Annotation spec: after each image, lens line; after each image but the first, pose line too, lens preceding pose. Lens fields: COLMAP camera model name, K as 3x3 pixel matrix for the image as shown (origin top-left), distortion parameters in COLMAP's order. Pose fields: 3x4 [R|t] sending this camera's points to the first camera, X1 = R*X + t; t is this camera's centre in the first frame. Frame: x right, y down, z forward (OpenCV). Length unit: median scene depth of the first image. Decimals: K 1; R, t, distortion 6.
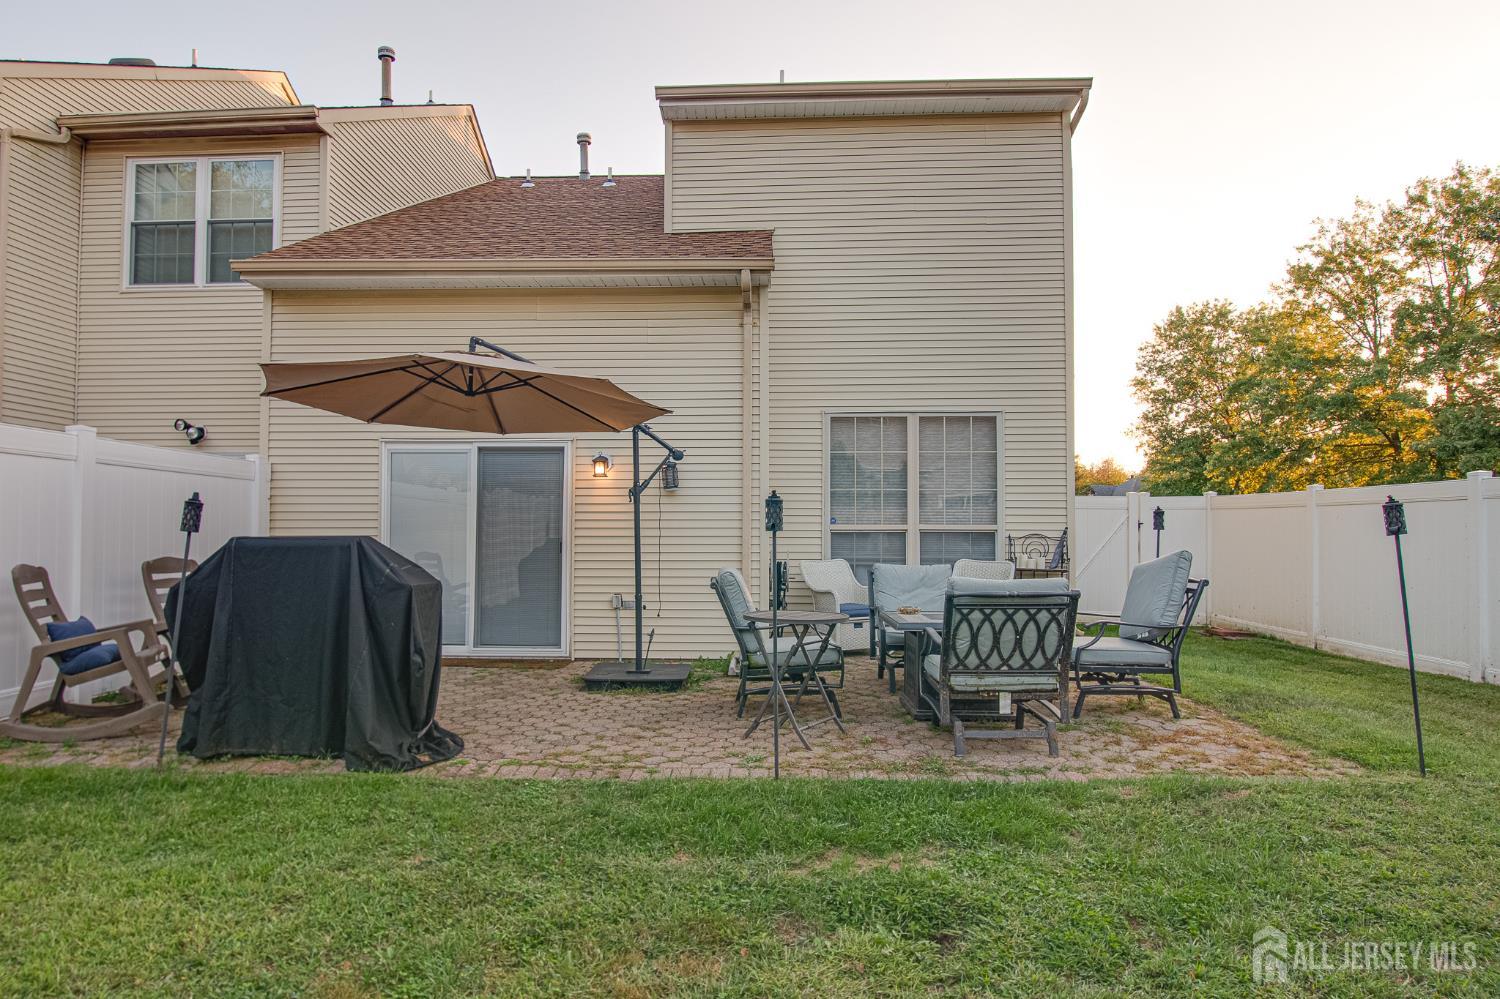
lens RADIAL K [[904.0, 0, 746.2], [0, 904.0, 503.5], [0, 0, 1]] dist [-0.015479, -0.004339]
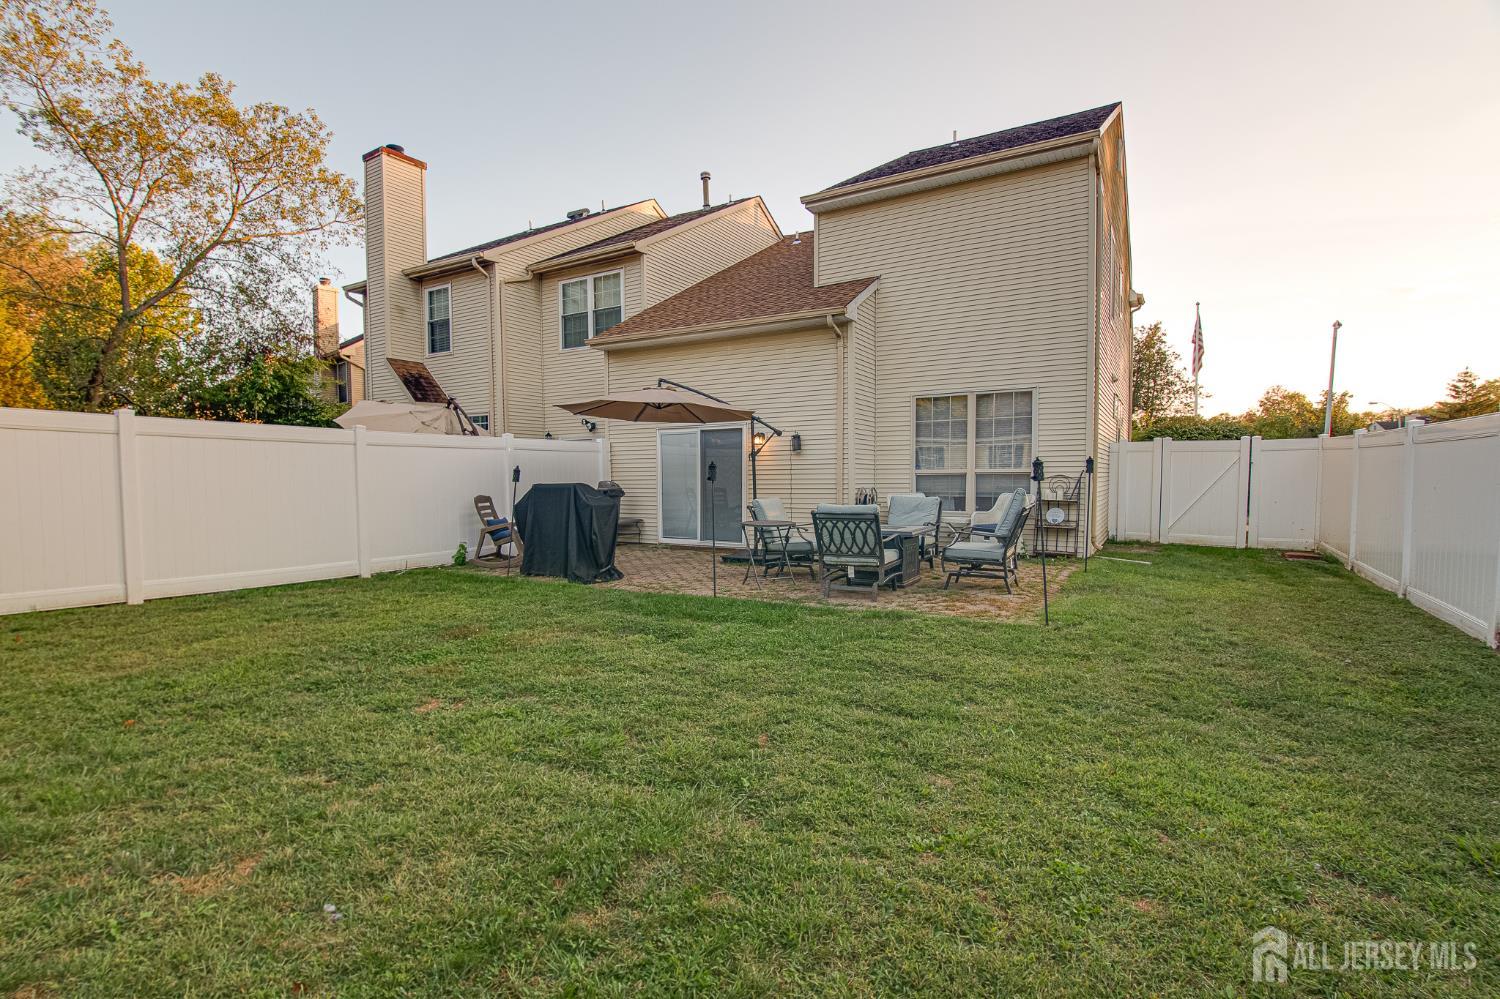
lens RADIAL K [[726.2, 0, 748.7], [0, 726.2, 503.5], [0, 0, 1]] dist [-0.000976, -0.000010]
pose [[0.878127, 0.009668, -0.478330, 0.483191], [0.029251, 0.996840, 0.073849, -0.020561], [0.477533, -0.078840, 0.875070, -0.233735]]
